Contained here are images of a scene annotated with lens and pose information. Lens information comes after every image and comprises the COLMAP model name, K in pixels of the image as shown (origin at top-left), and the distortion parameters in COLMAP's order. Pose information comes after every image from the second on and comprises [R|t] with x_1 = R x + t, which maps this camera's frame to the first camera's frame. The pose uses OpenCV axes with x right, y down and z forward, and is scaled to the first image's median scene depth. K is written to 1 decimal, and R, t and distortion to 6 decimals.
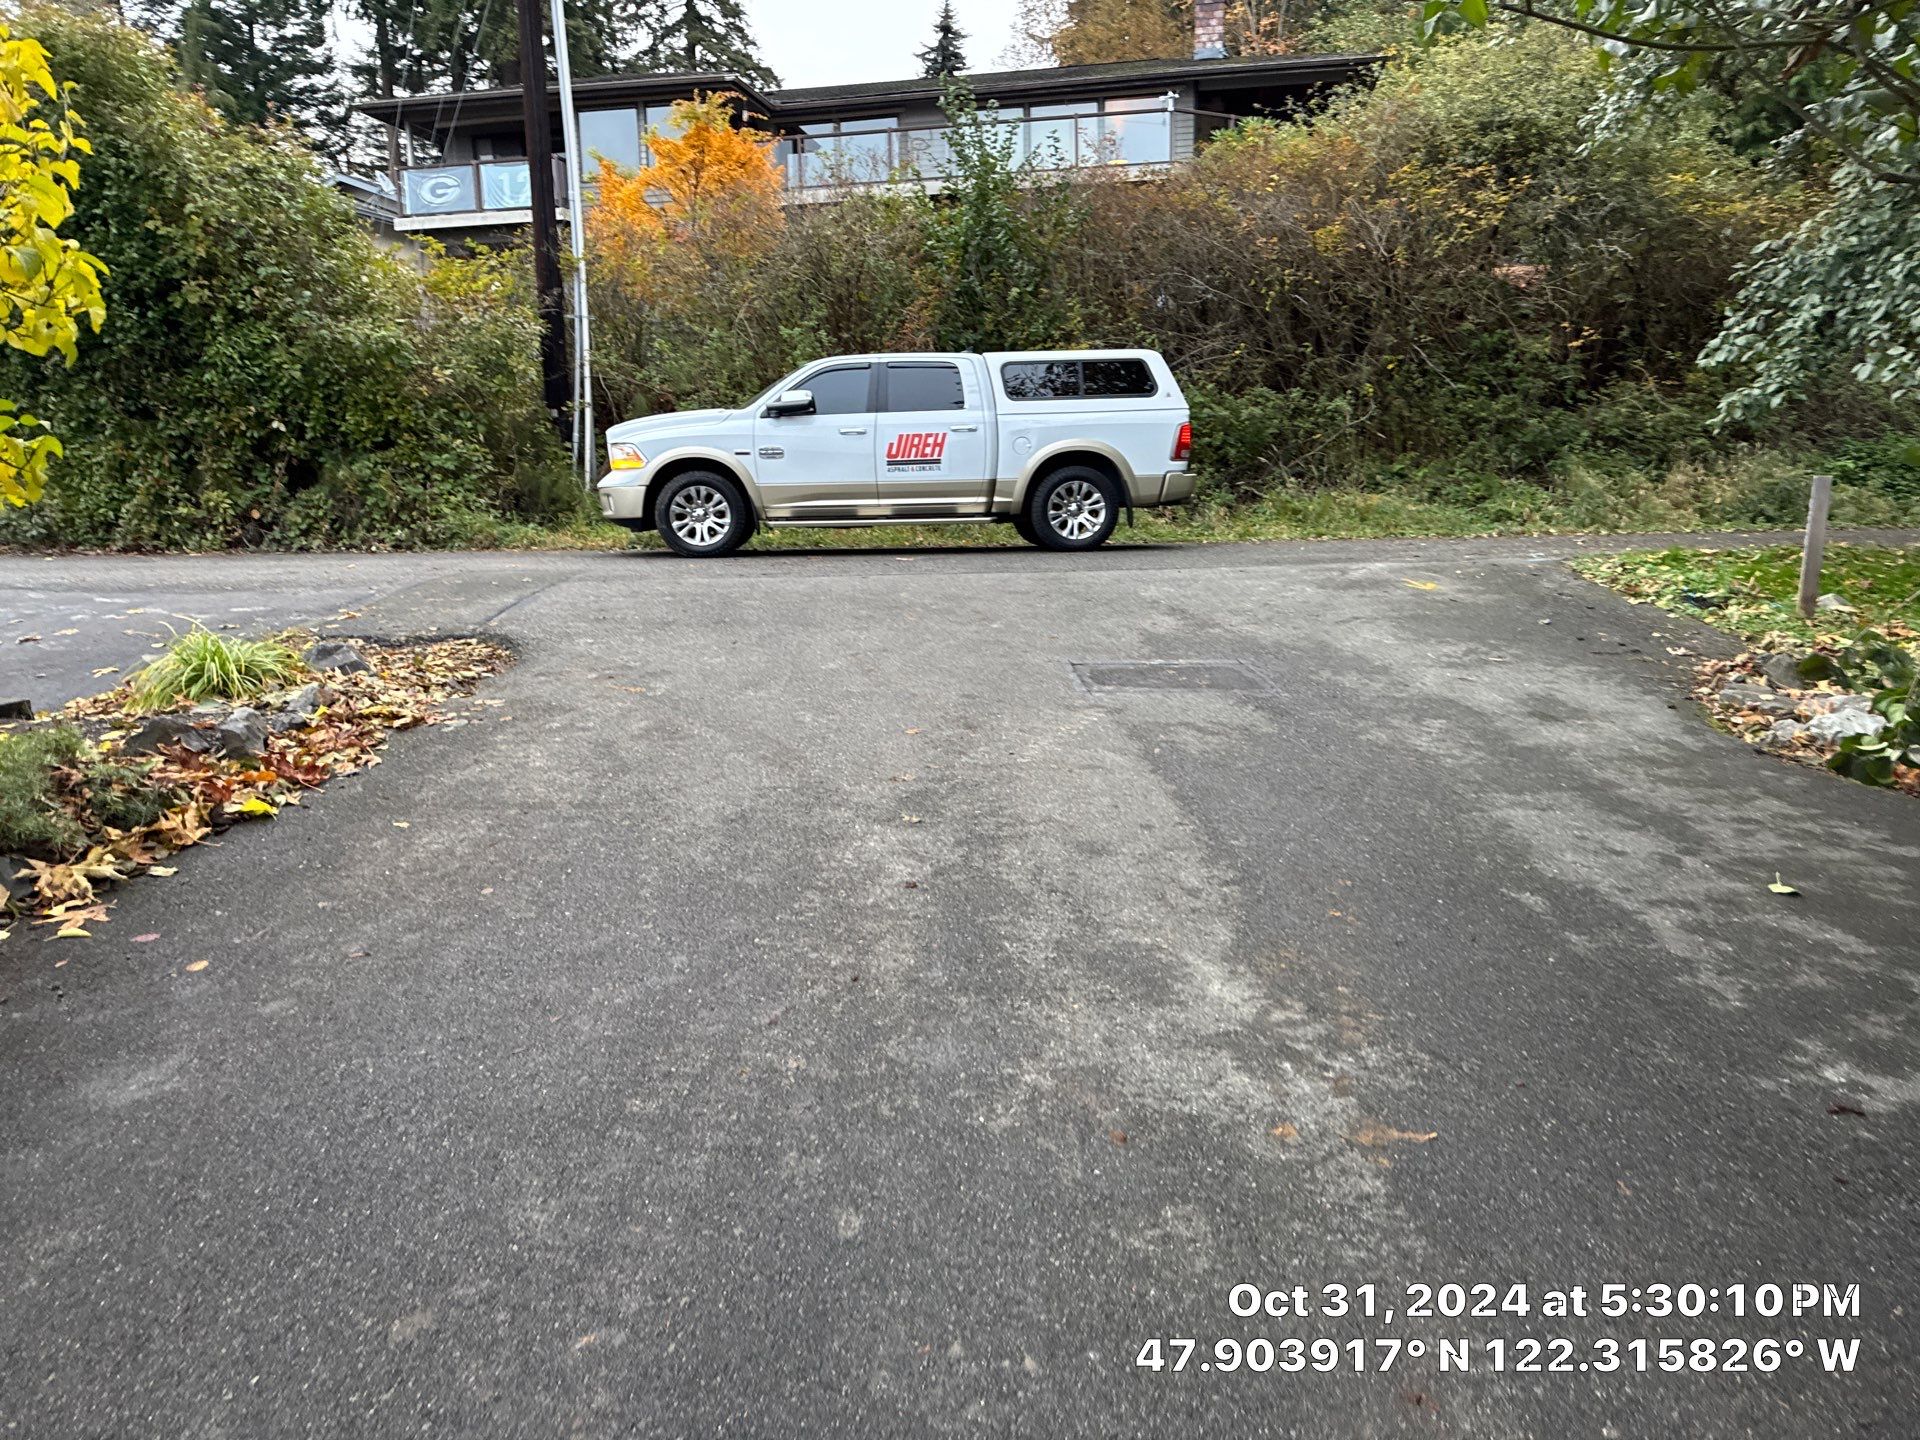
lens RADIAL K [[1556.5, 0, 1040.4], [0, 1556.5, 753.4], [0, 0, 1]] dist [0.167914, -0.265570]
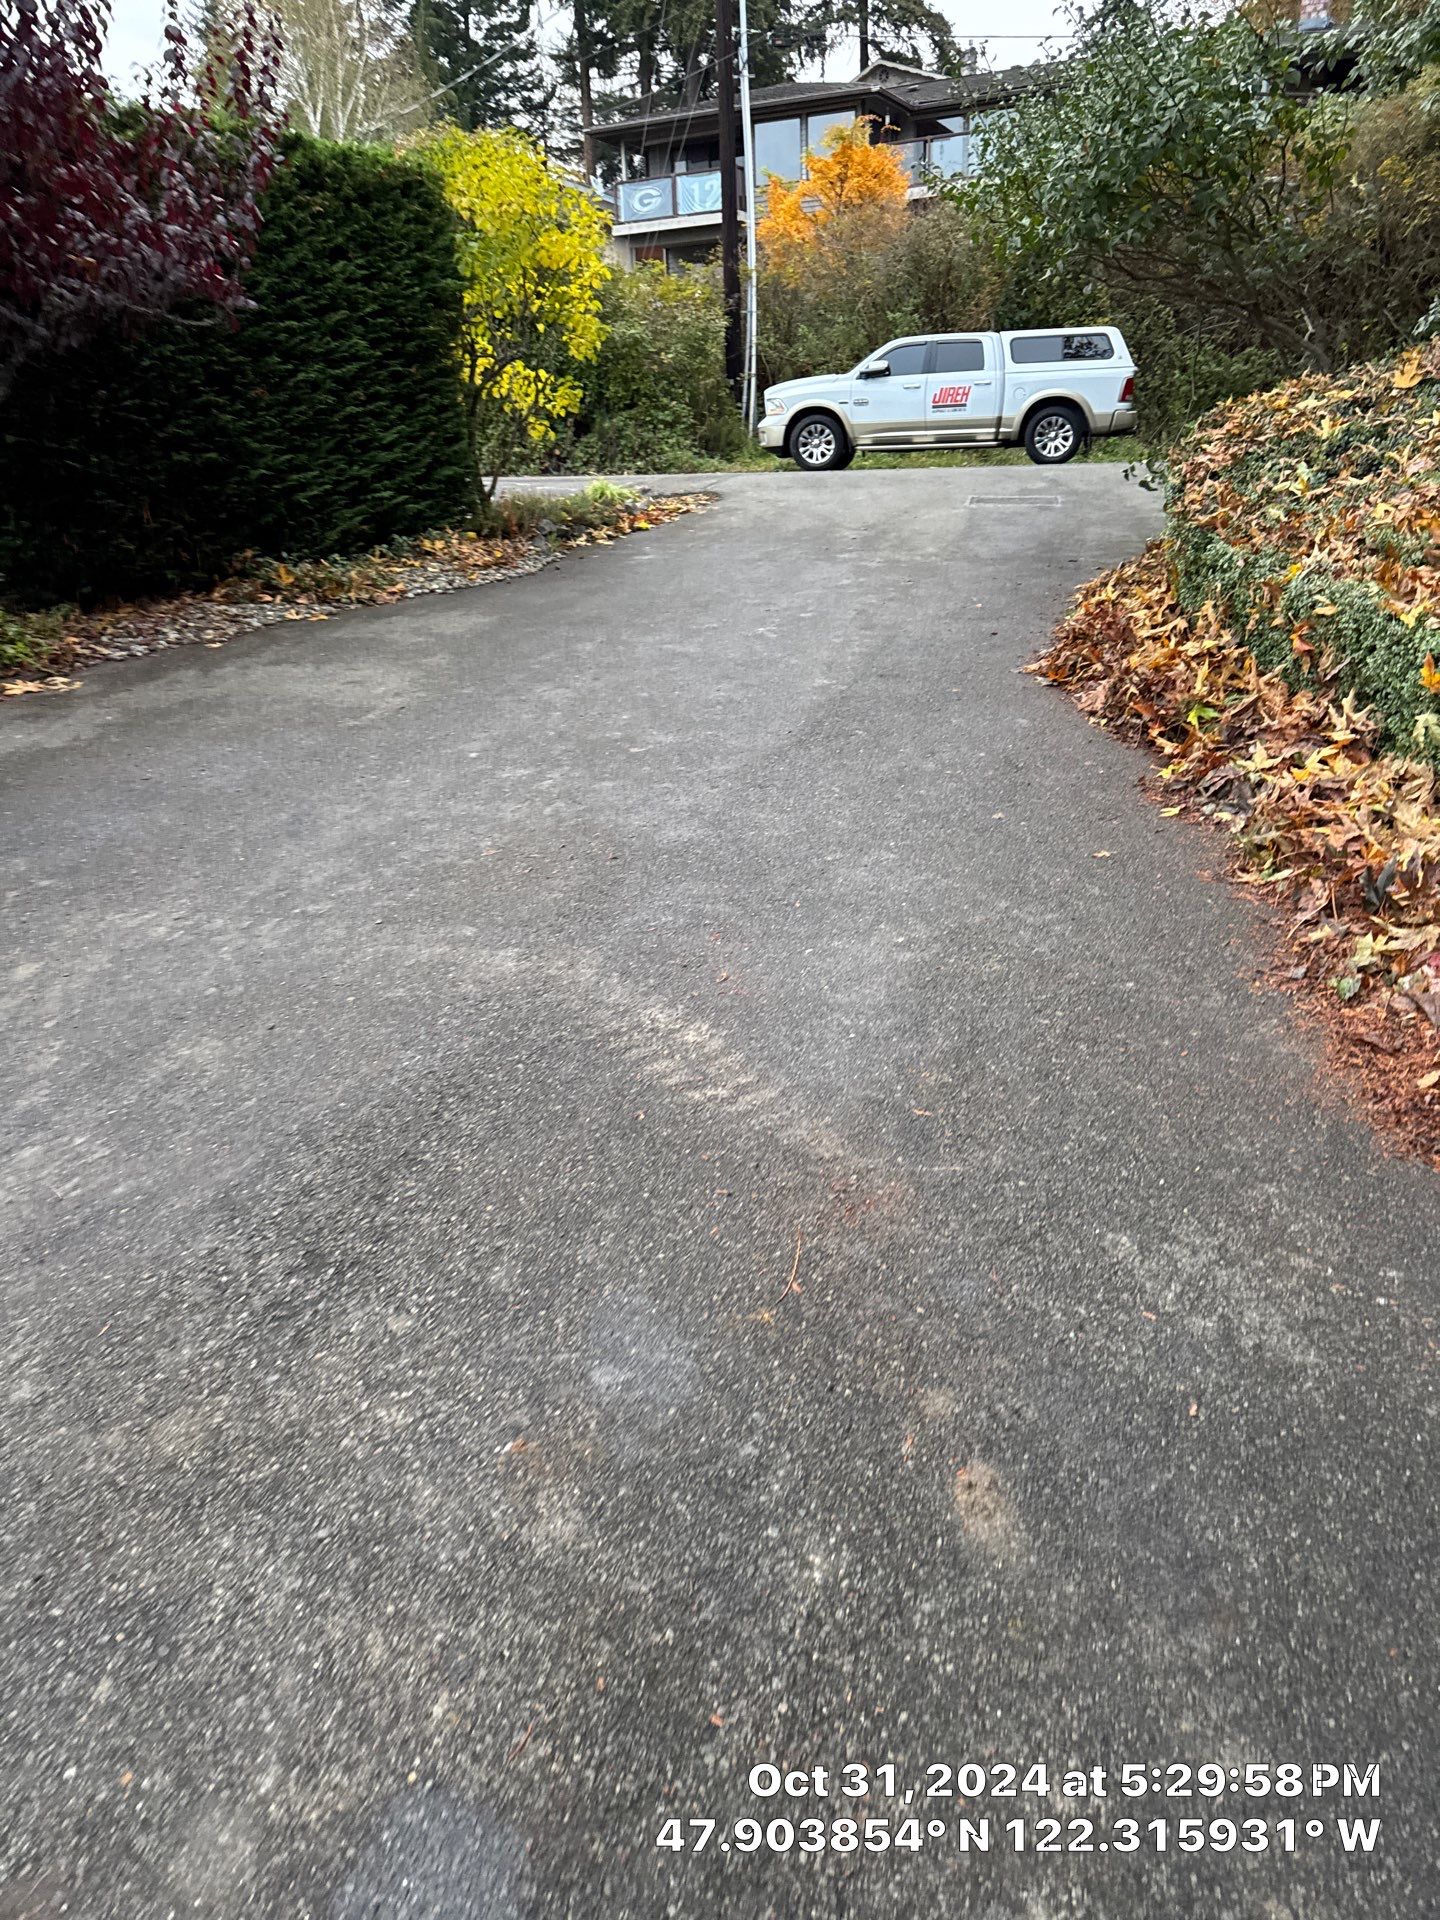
lens RADIAL K [[1456.9, 0, 762.7], [0, 1456.9, 959.6], [0, 0, 1]] dist [0.047253, -0.039471]
pose [[0.965405, 0.078510, -0.248657, 0.123304], [-0.036911, 0.985140, 0.167739, 0.101474], [0.258131, -0.152758, 0.953957, -0.450161]]
